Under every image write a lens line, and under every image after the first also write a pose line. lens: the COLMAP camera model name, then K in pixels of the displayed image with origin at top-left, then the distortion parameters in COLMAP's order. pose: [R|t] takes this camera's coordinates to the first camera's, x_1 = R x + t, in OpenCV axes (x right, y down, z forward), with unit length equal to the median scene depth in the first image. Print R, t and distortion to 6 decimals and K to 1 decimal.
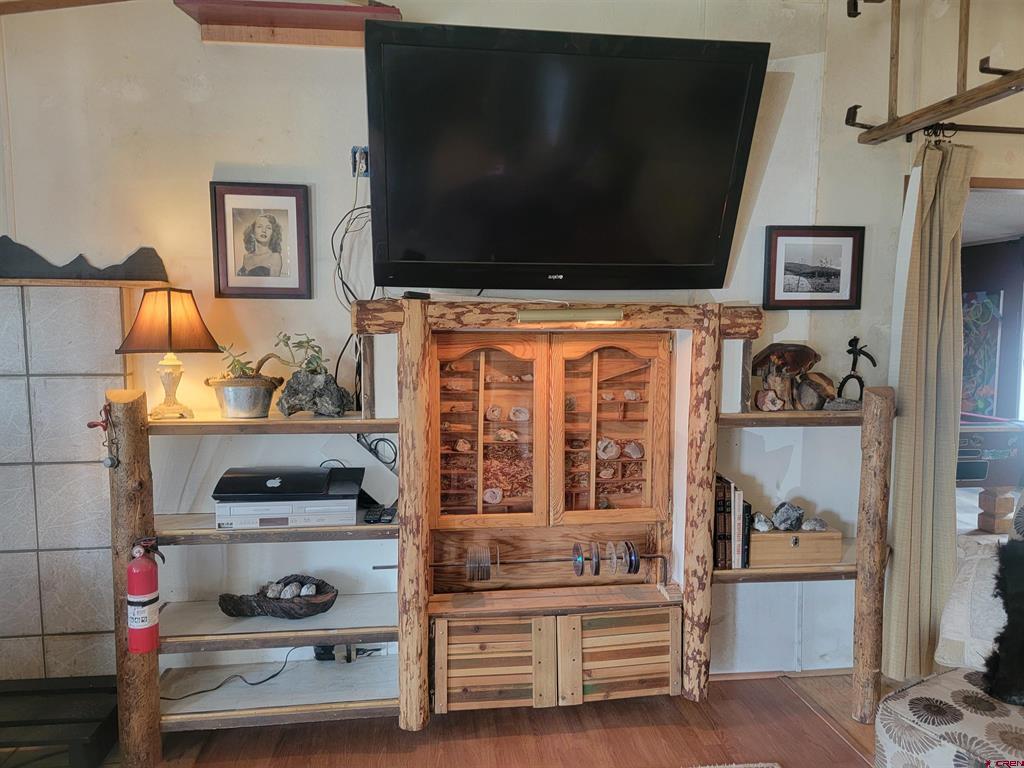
lens RADIAL K [[705.6, 0, 484.9], [0, 705.6, 389.2], [0, 0, 1]] dist [0.053747, -0.027013]
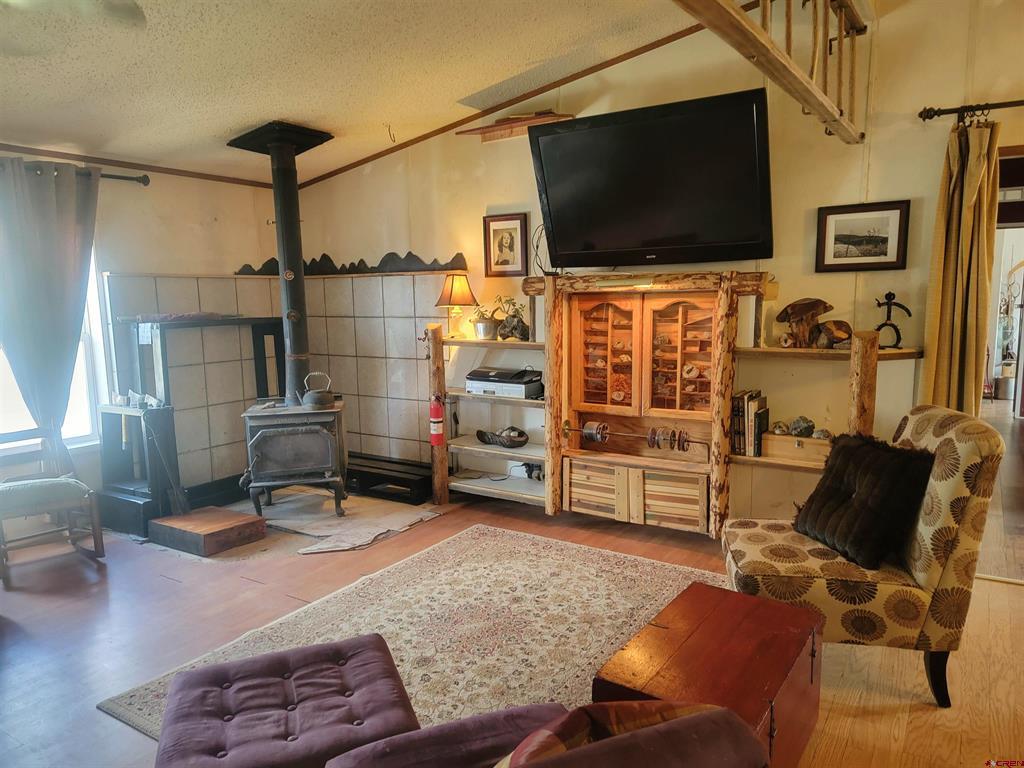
lens RADIAL K [[705.6, 0, 539.7], [0, 705.6, 393.2], [0, 0, 1]] dist [0.053747, -0.027013]
pose [[0.774002, 0.074300, -0.628809, 0.945567], [-0.039125, 0.996806, 0.069623, 0.043046], [0.631973, -0.029286, 0.774437, -0.383608]]
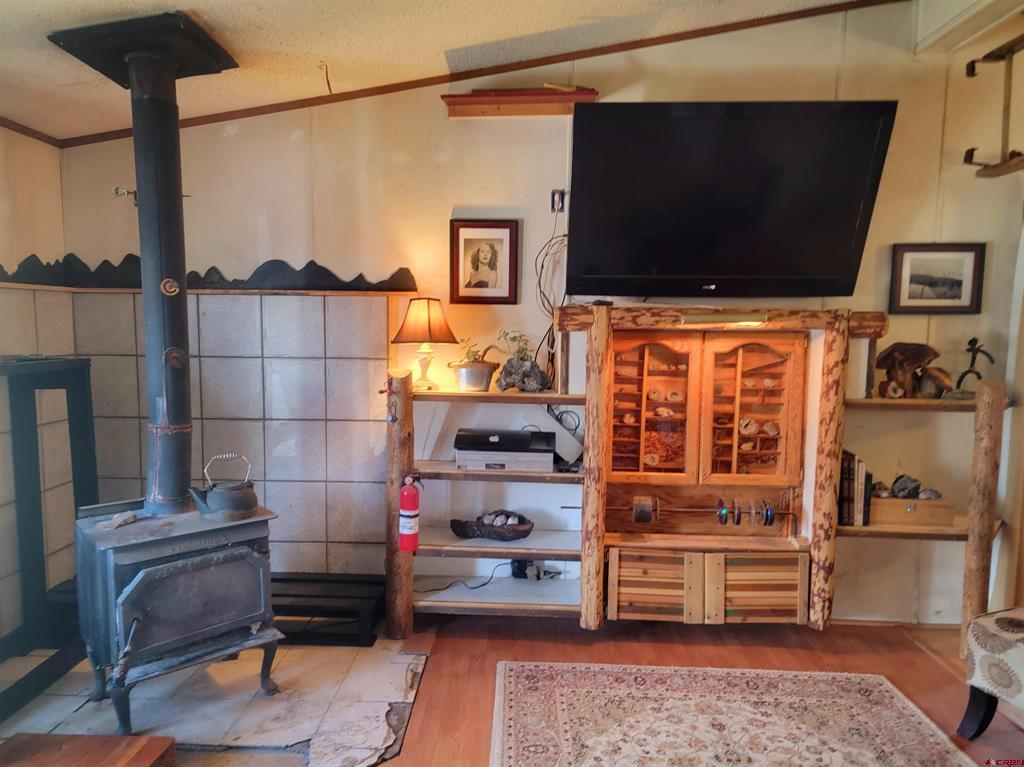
lens RADIAL K [[705.6, 0, 484.2], [0, 705.6, 389.4], [0, 0, 1]] dist [0.053747, -0.027013]
pose [[0.986687, 0.024082, -0.160841, -0.091468], [-0.023693, 0.999710, 0.004333, 0.028111], [0.160898, -0.000464, 0.986971, -0.326559]]
